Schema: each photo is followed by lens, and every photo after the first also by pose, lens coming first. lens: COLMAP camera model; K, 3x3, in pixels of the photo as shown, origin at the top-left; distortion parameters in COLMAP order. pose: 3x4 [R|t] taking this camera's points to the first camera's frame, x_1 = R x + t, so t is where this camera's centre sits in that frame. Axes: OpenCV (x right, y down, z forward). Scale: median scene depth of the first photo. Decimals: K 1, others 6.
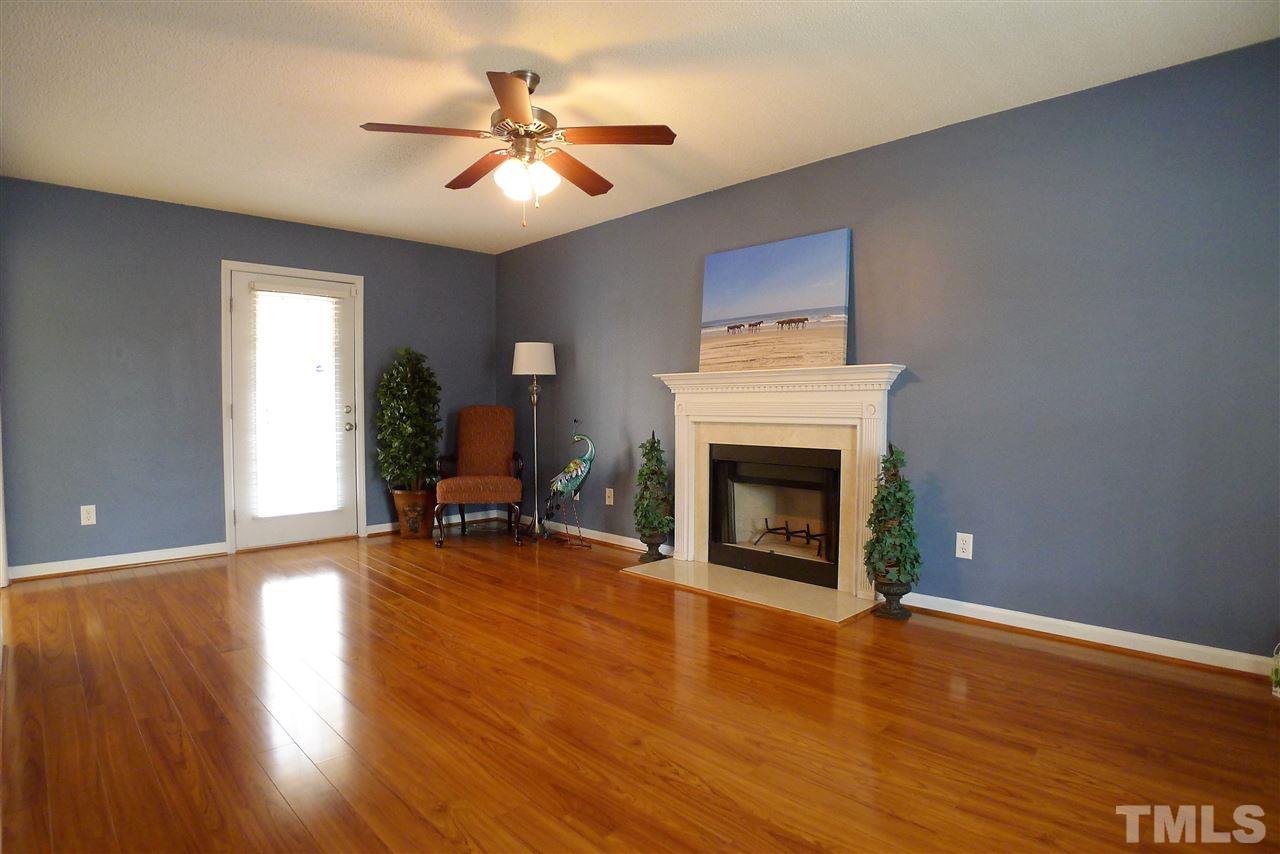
lens RADIAL K [[682.5, 0, 640.0], [0, 682.5, 427.0], [0, 0, 1]] dist [-0.115107, 0.037620]
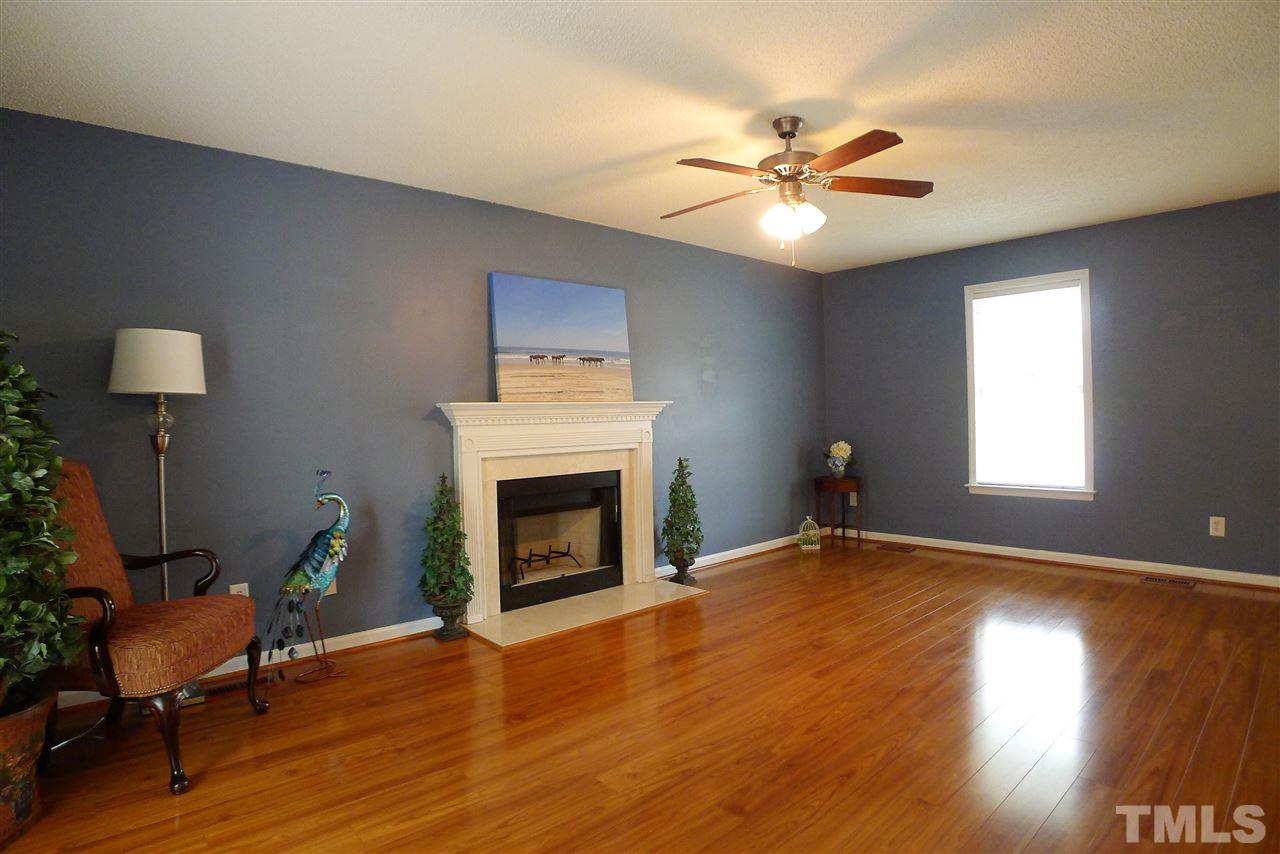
lens RADIAL K [[681.6, 0, 621.7], [0, 681.6, 421.6], [0, 0, 1]] dist [-0.107529, 0.029136]
pose [[0.047188, -0.009440, 0.998841, -0.959804], [0.052070, 0.998619, 0.006978, -0.062699], [-0.997528, 0.051680, 0.047615, 0.961978]]
